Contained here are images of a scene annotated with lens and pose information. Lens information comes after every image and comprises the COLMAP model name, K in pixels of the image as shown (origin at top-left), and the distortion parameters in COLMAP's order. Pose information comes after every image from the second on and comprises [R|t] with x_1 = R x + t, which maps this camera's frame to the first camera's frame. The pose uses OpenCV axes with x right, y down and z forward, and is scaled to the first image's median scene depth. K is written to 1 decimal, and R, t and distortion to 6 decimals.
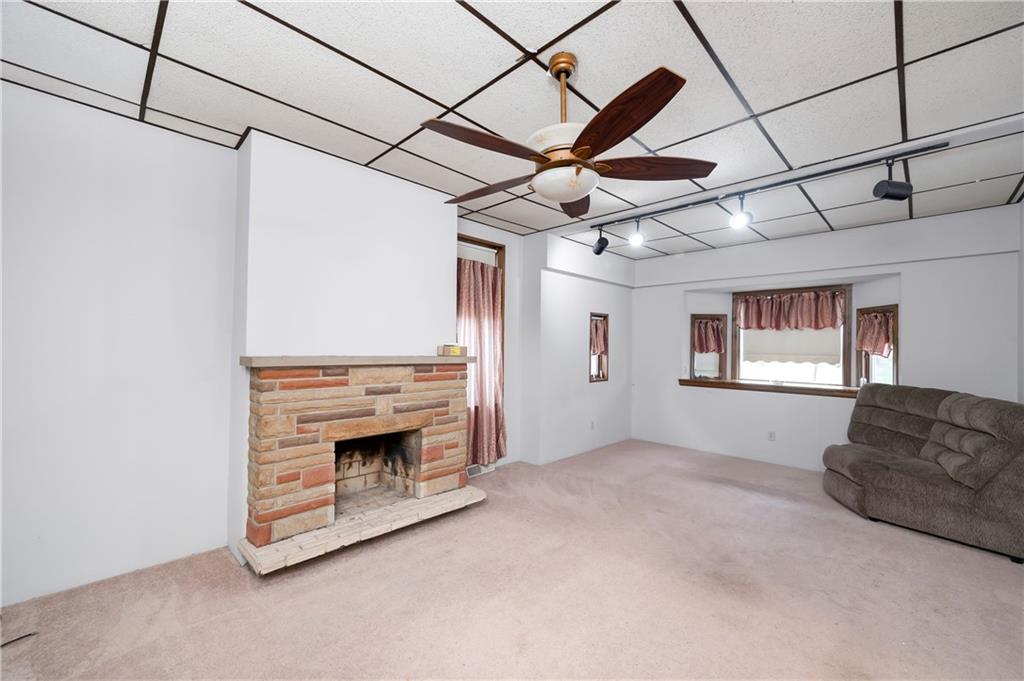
lens RADIAL K [[411.2, 0, 512.6], [0, 411.2, 341.3], [0, 0, 1]] dist [0.000498, 0.000044]
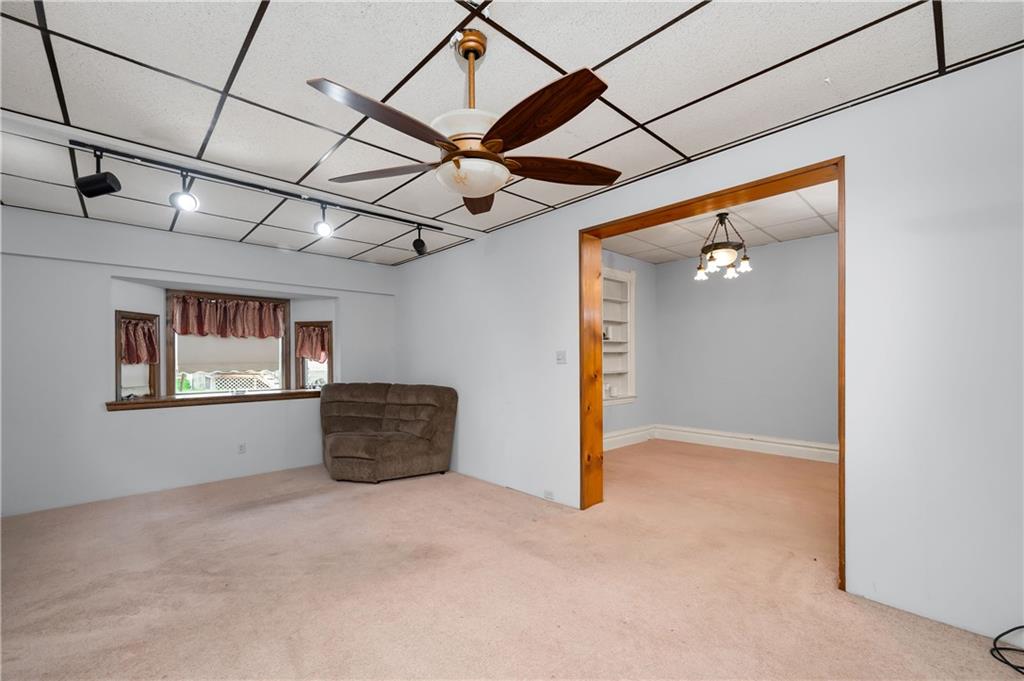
lens RADIAL K [[411.2, 0, 521.0], [0, 411.2, 365.9], [0, 0, 1]] dist [0.000498, 0.000044]
pose [[0.051542, -0.034665, 0.998069, -0.439030], [-0.007699, 0.999354, 0.035107, -0.000591], [-0.998641, -0.009494, 0.051242, 0.466738]]
